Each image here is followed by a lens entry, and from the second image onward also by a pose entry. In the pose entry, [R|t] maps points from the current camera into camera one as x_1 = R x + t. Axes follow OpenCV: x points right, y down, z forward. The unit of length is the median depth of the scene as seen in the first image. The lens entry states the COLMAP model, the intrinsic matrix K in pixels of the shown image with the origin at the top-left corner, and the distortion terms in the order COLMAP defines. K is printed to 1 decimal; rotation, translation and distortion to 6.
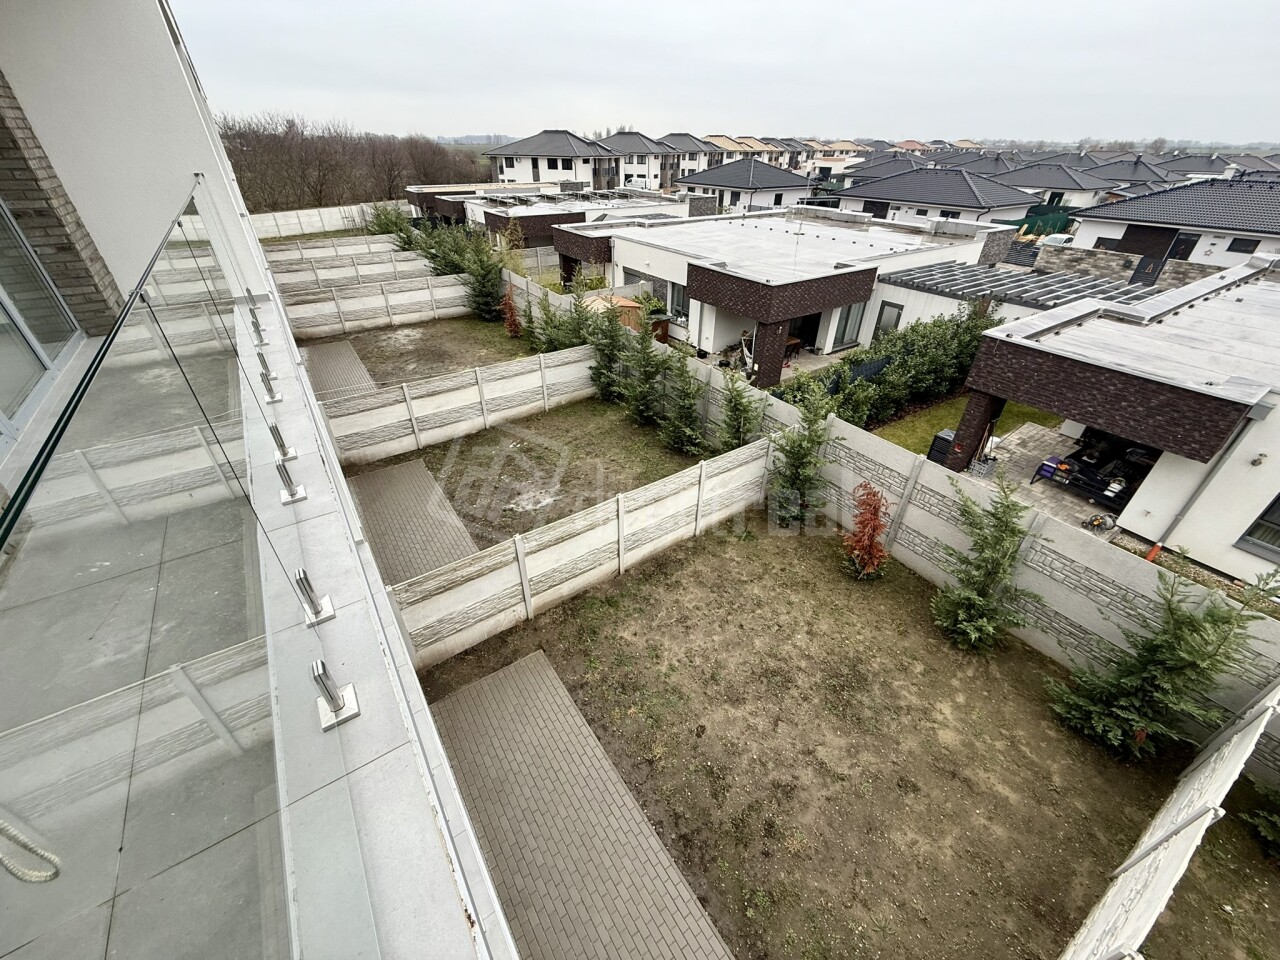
lens RADIAL K [[508.0, 0, 637.0], [0, 508.0, 484.5], [0, 0, 1]] dist [0.000399, -0.000597]
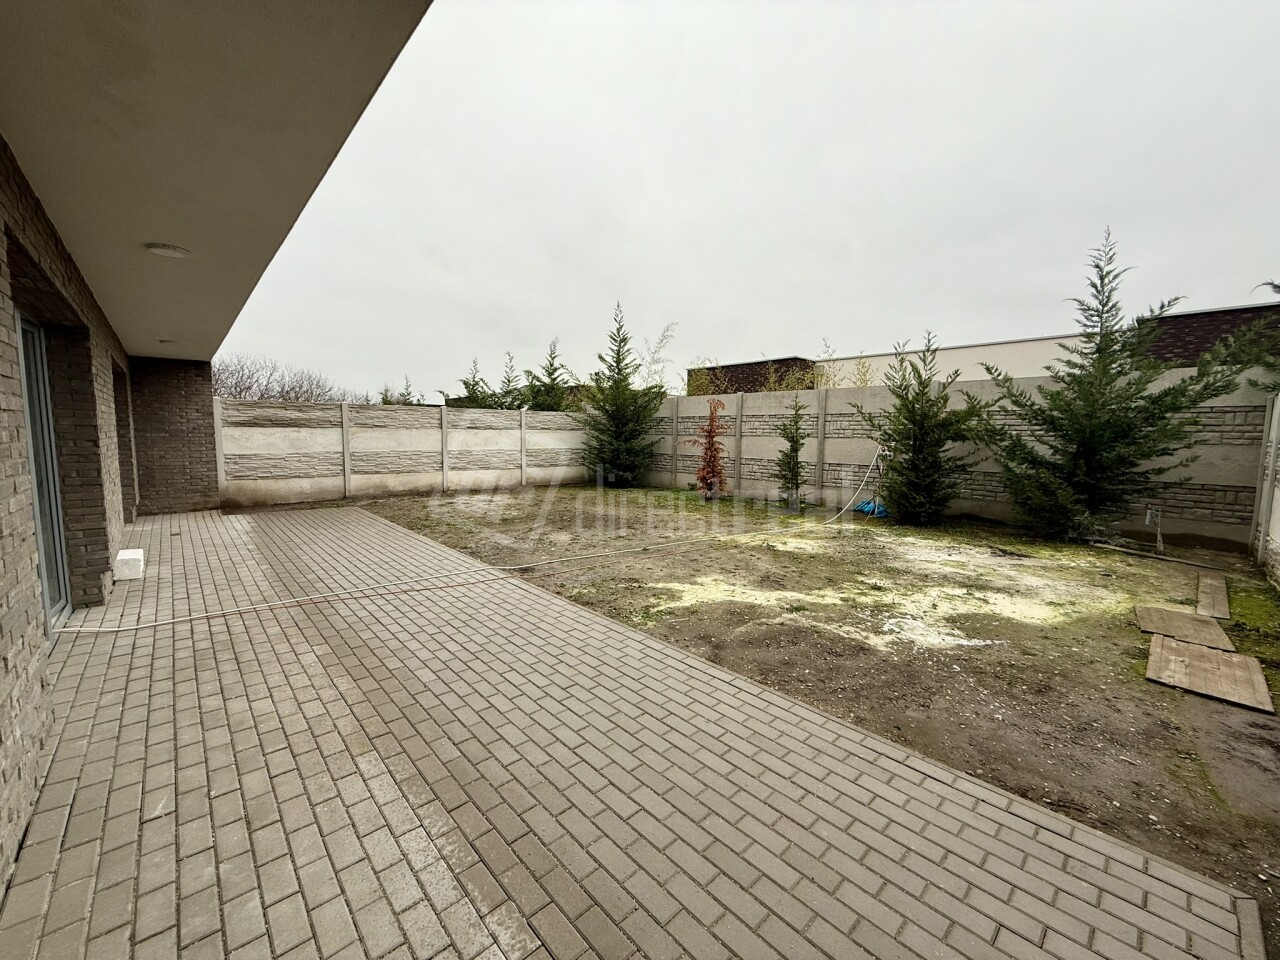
lens RADIAL K [[508.0, 0, 638.3], [0, 508.0, 484.2], [0, 0, 1]] dist [0.000399, -0.000597]
pose [[0.988816, -0.001932, 0.149130, -0.379485], [0.072011, 0.881821, -0.466053, -0.078411], [-0.130605, 0.471580, 0.872098, 0.559974]]
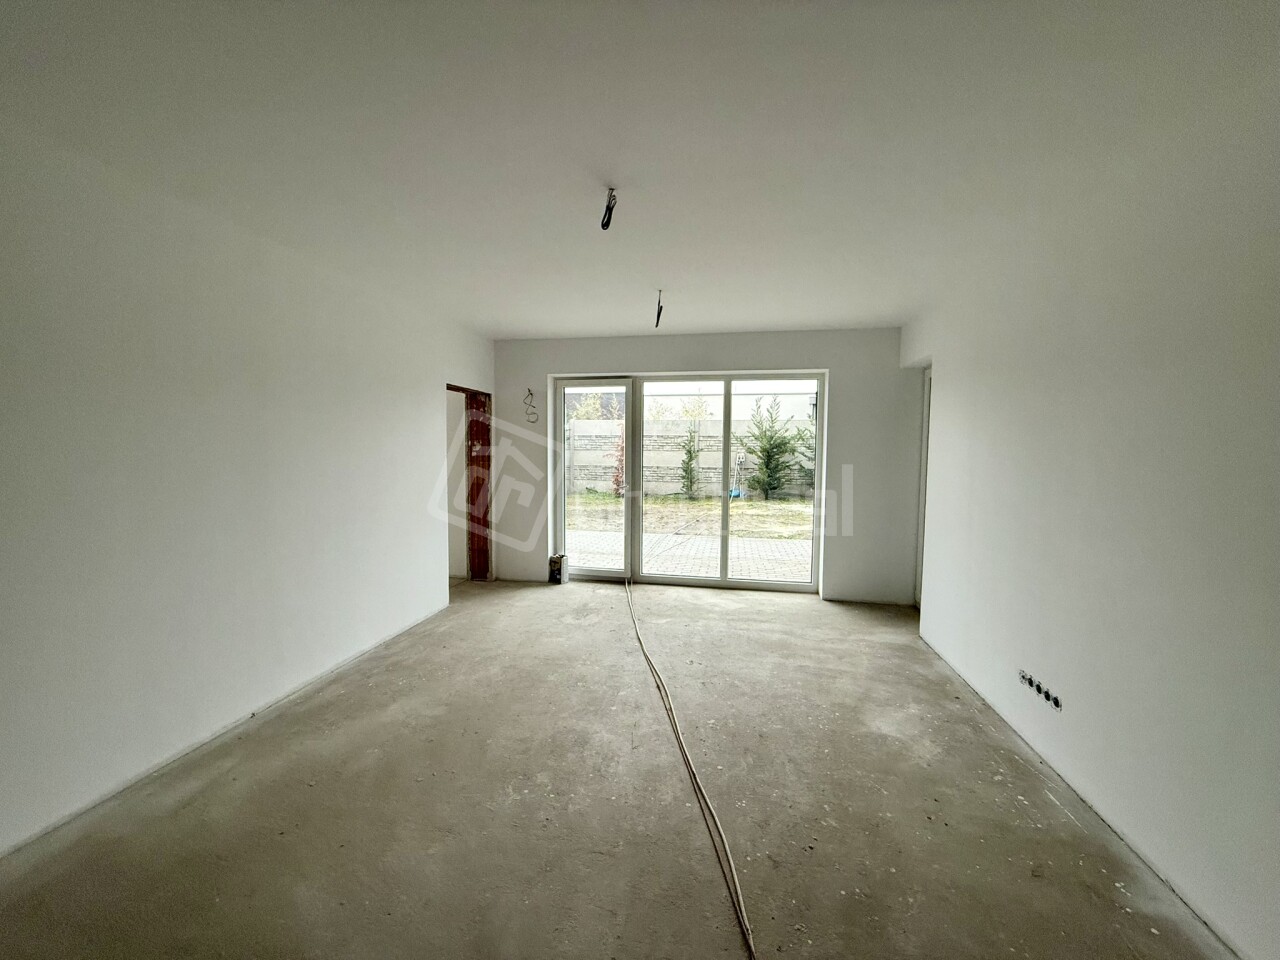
lens RADIAL K [[508.0, 0, 632.6], [0, 508.0, 481.7], [0, 0, 1]] dist [0.000399, -0.000597]
pose [[0.711113, -0.039169, 0.701986, -0.686285], [0.386156, 0.856128, -0.343406, -0.074268], [-0.587539, 0.515277, 0.623929, 0.554146]]
